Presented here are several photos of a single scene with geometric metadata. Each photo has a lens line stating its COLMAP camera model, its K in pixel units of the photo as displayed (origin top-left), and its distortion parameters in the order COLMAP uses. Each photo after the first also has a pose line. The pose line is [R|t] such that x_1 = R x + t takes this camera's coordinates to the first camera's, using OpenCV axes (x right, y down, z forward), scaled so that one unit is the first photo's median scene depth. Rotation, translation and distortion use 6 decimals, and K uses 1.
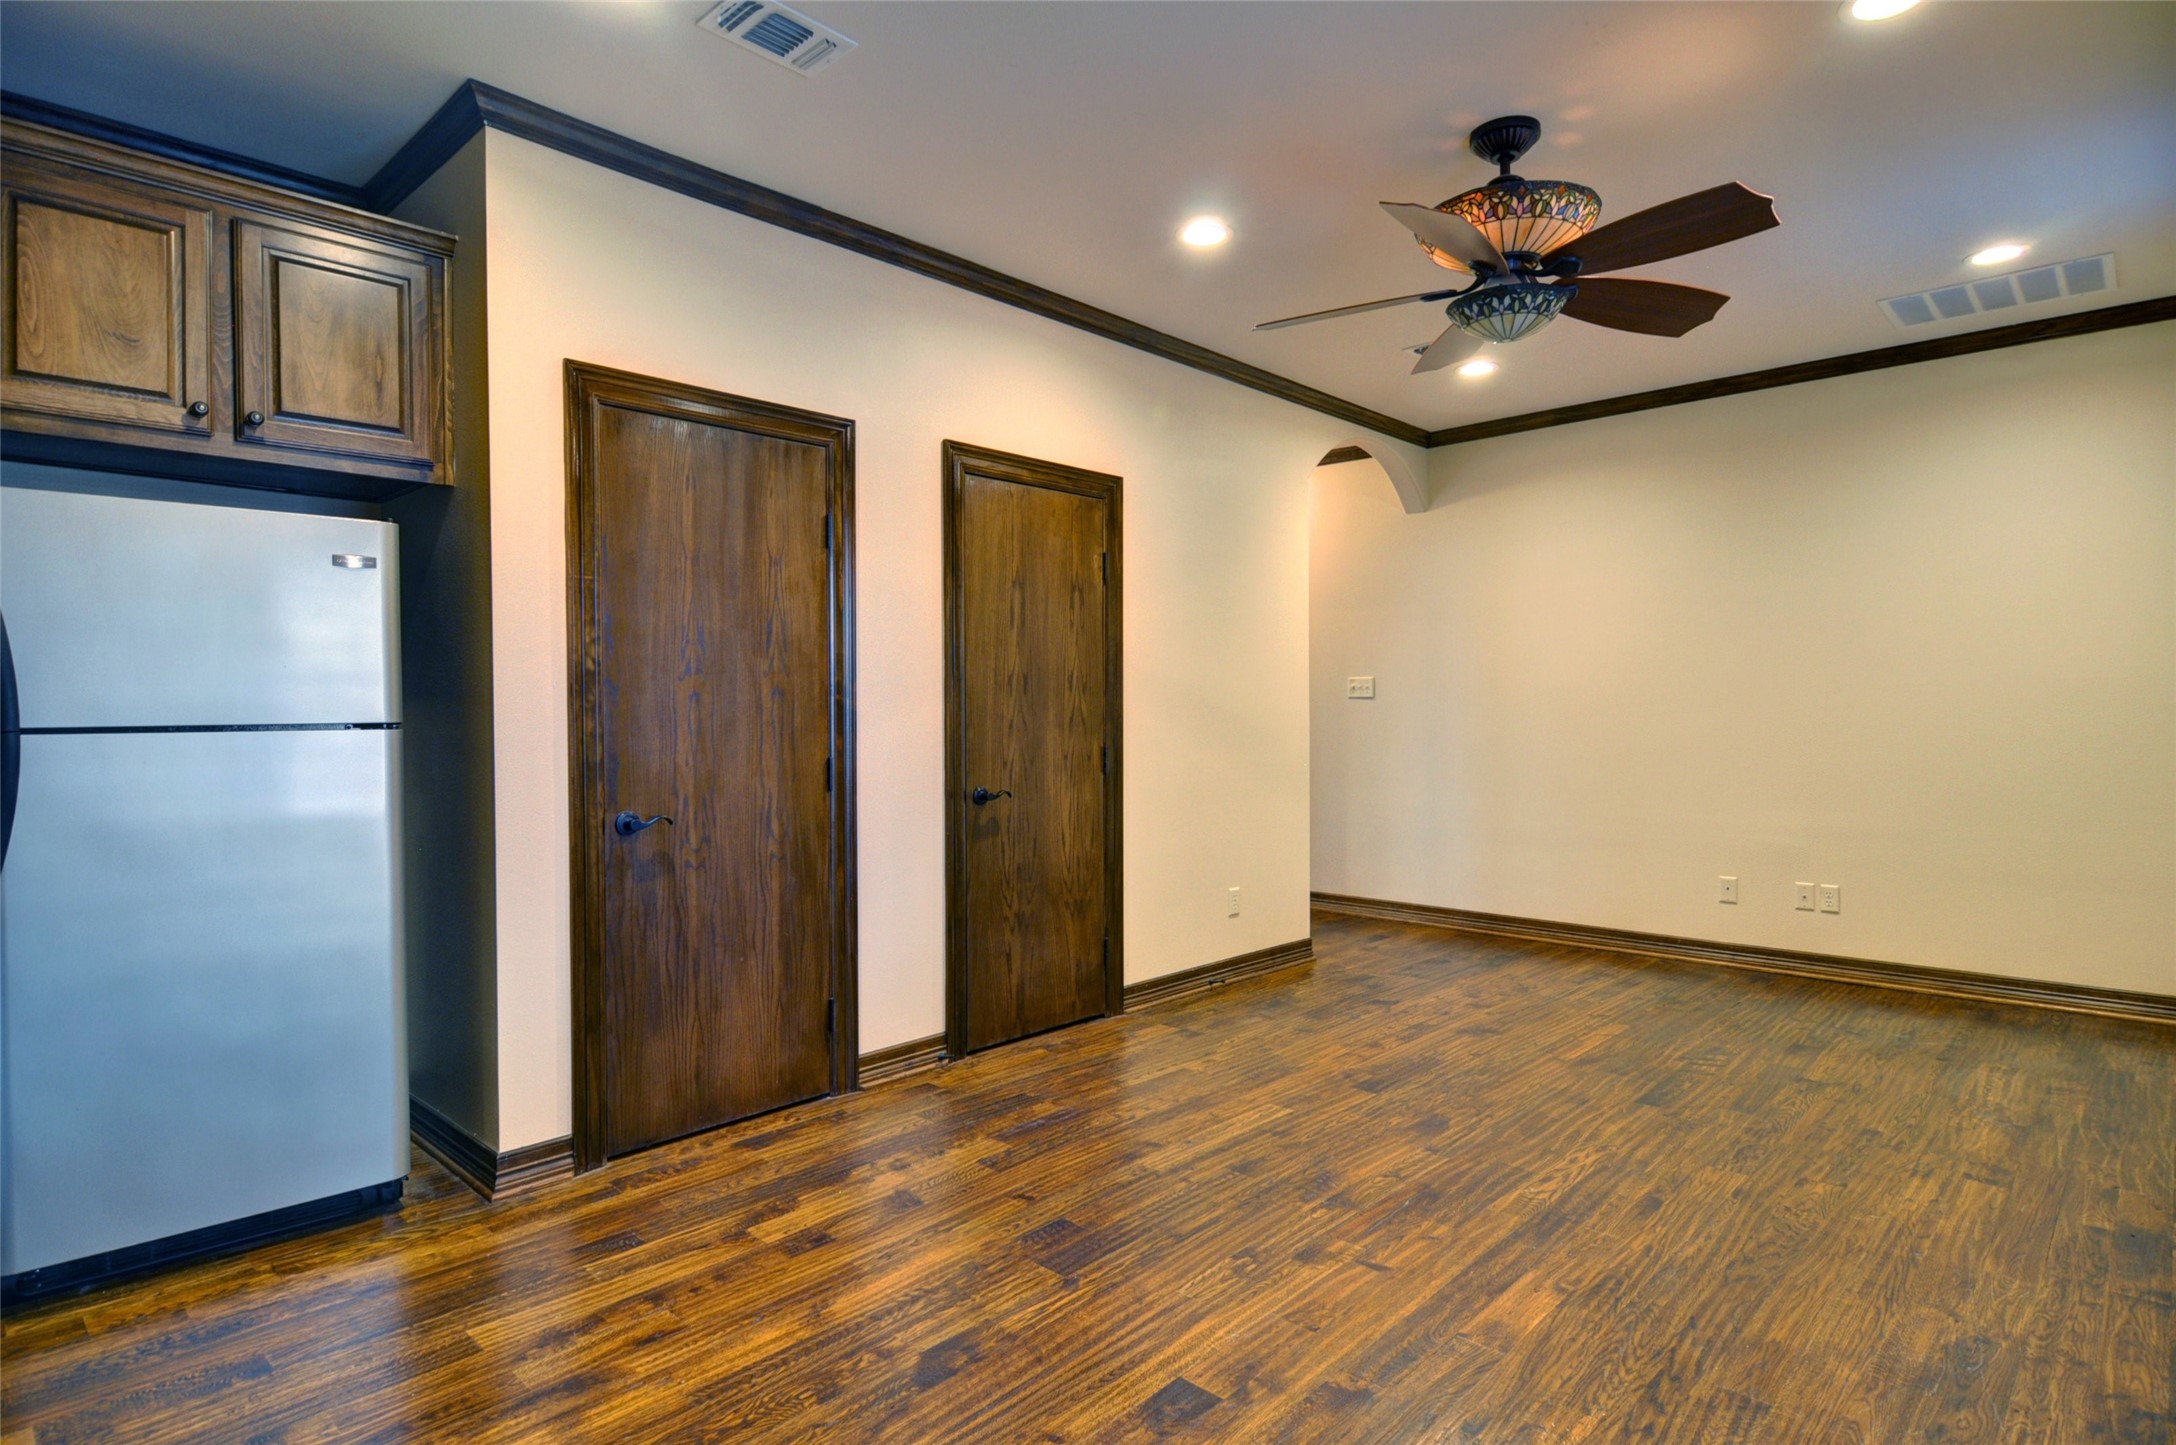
lens RADIAL K [[1167.7, 0, 1085.0], [0, 1167.7, 714.7], [0, 0, 1]] dist [0.002363, -0.000588]
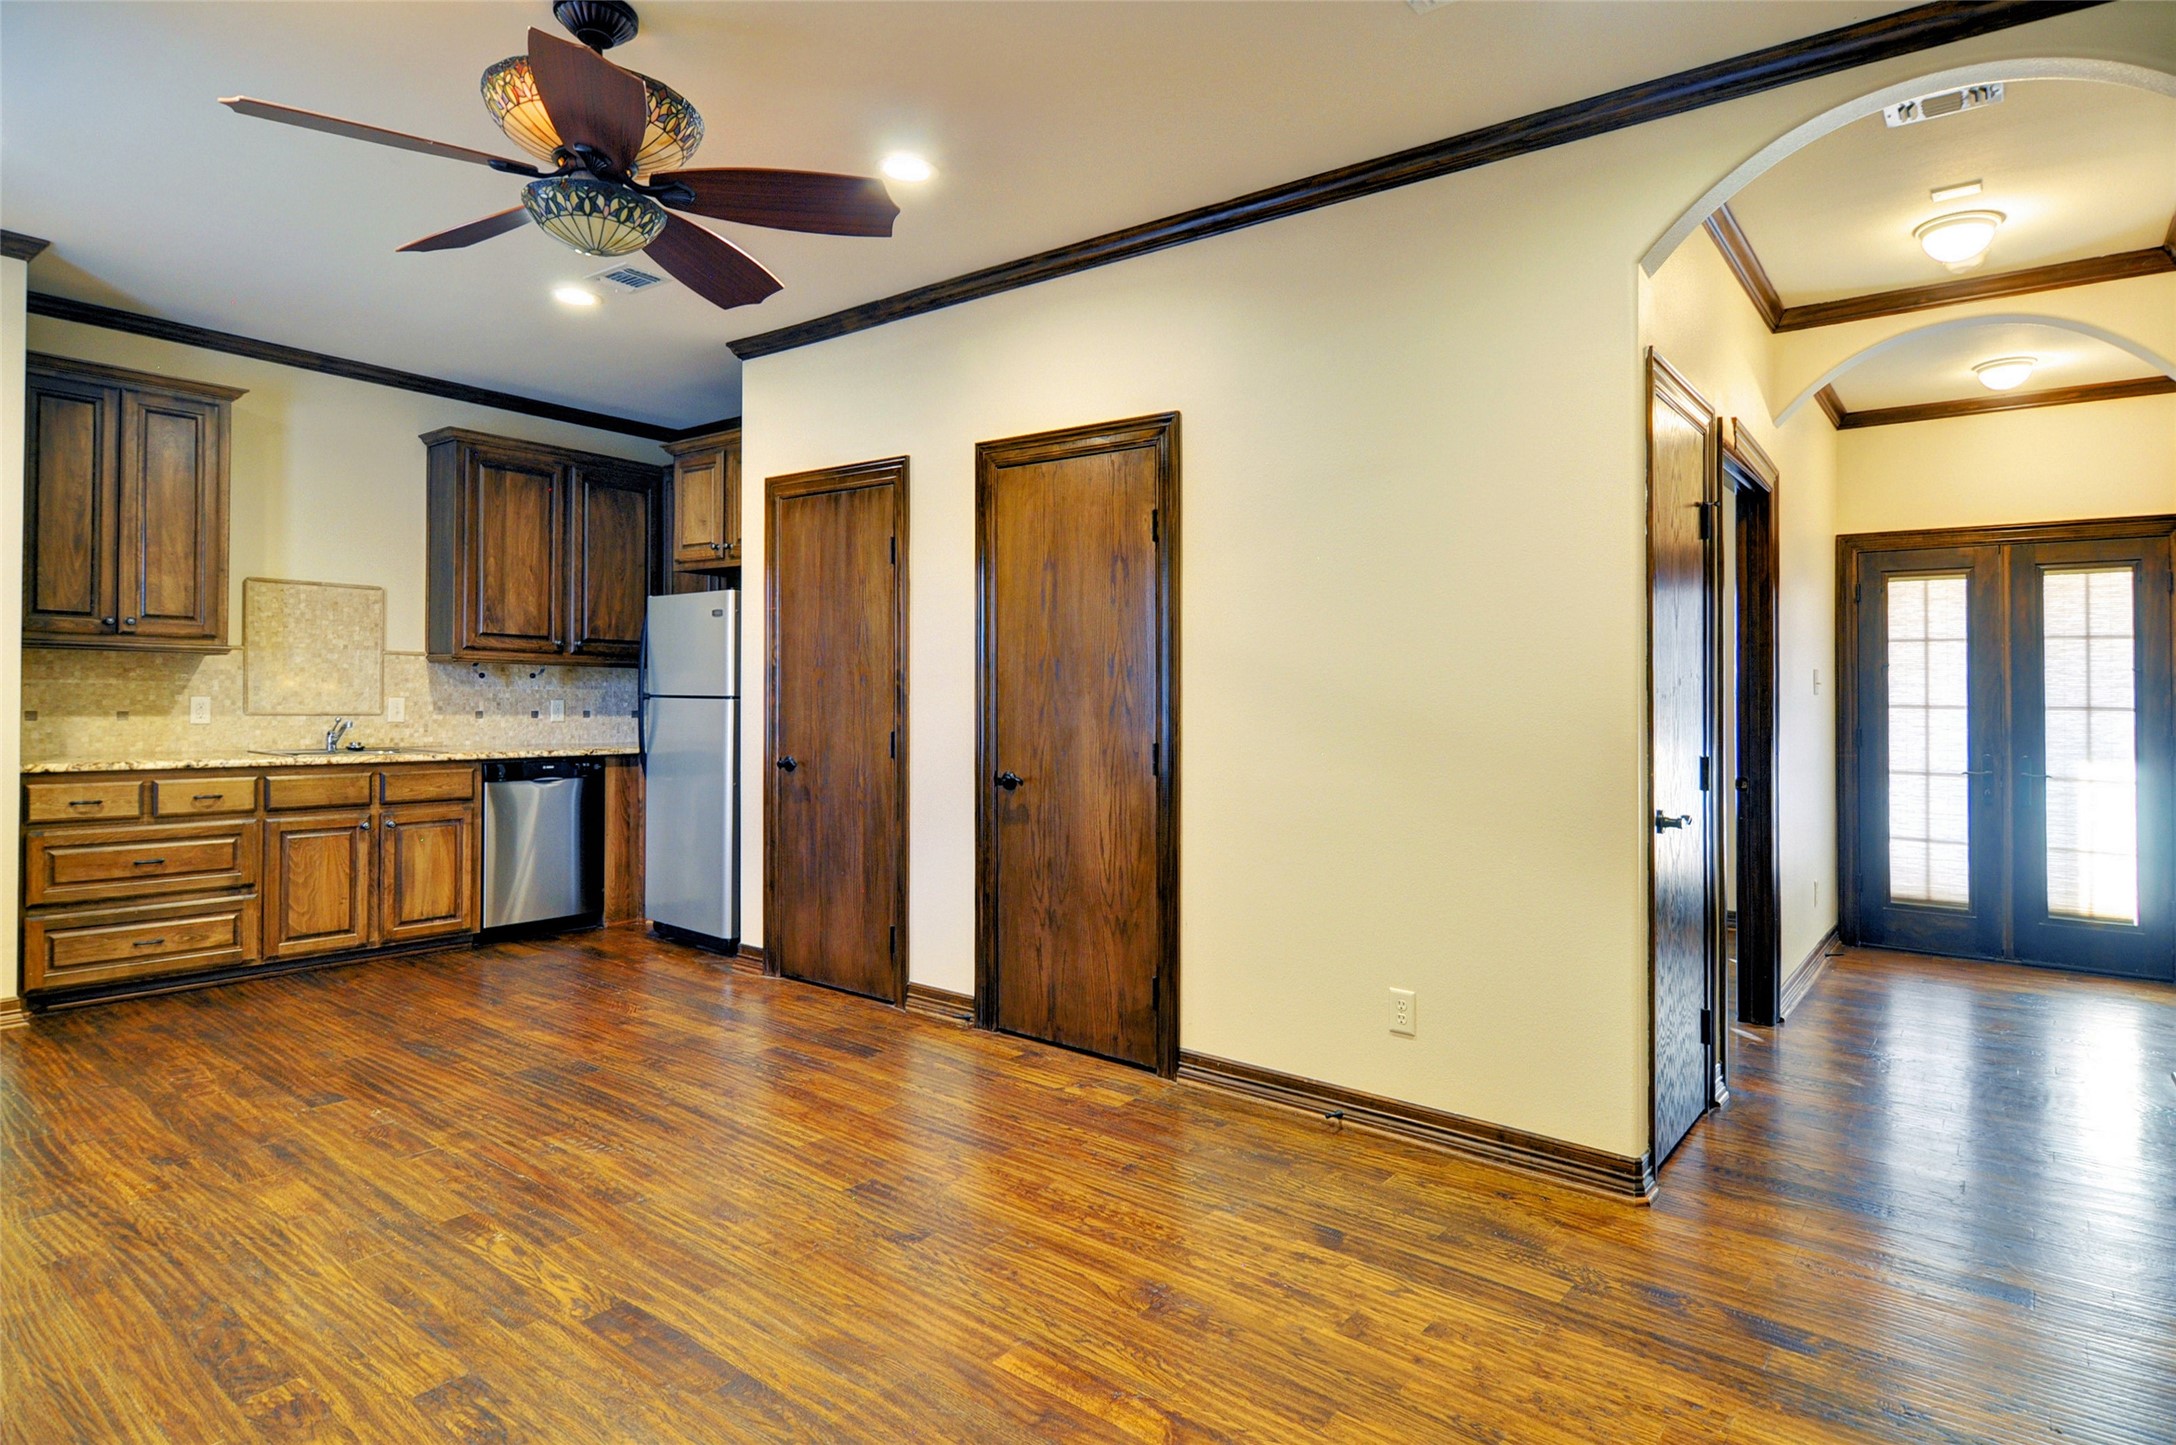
lens RADIAL K [[1167.7, 0, 1053.1], [0, 1167.7, 682.7], [0, 0, 1]] dist [0.002363, -0.000588]
pose [[0.078070, -0.002562, -0.996945, 0.917249], [-0.020128, 0.999789, -0.004146, -0.012000], [0.996745, 0.020390, 0.078002, 0.948338]]
